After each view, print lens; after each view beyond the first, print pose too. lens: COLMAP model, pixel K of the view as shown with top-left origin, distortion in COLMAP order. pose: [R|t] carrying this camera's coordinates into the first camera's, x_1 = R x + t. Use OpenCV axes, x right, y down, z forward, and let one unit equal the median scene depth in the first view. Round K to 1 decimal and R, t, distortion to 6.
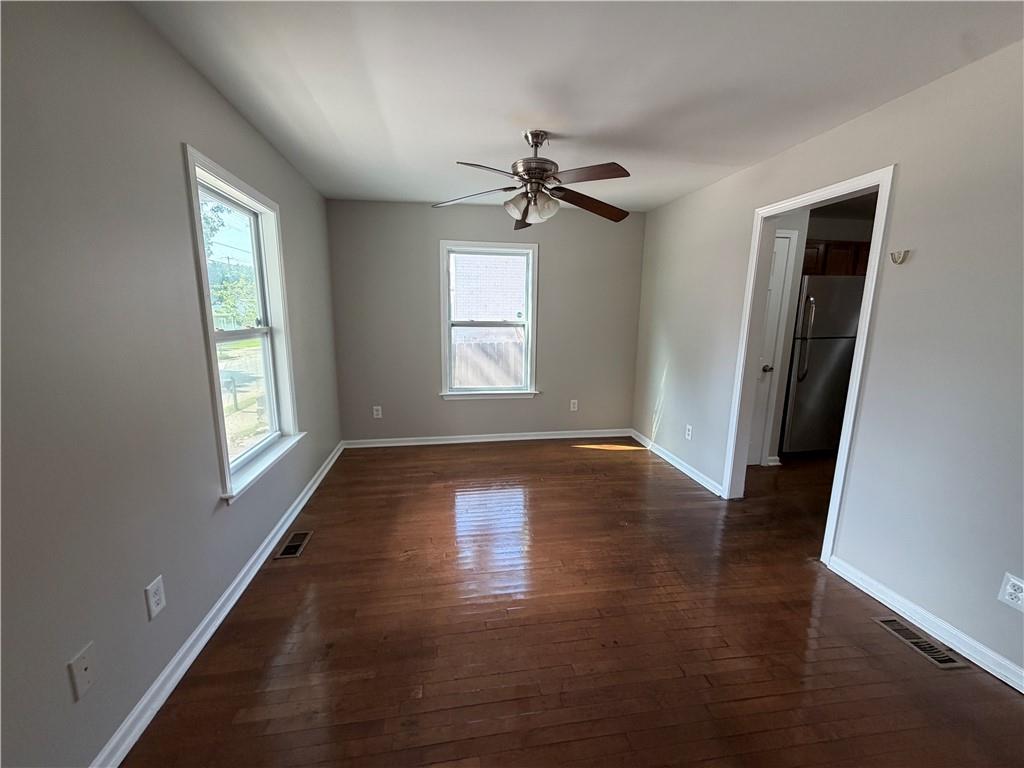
lens RADIAL K [[407.0, 0, 511.6], [0, 407.0, 385.9], [0, 0, 1]] dist [0.000421, 0.000021]
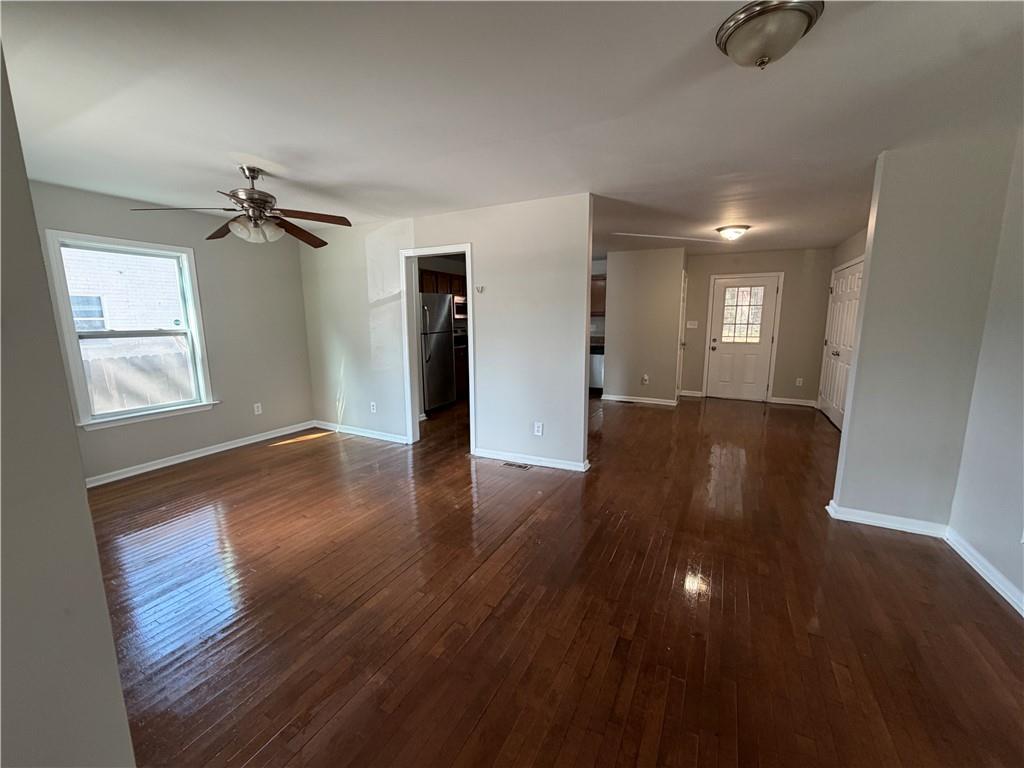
lens RADIAL K [[407.0, 0, 511.6], [0, 407.0, 385.9], [0, 0, 1]] dist [0.000421, 0.000021]
pose [[0.591993, -0.145987, 0.792611, -0.320899], [0.152744, 0.985957, 0.067516, 0.022406], [-0.791336, 0.081097, 0.605979, -0.160127]]
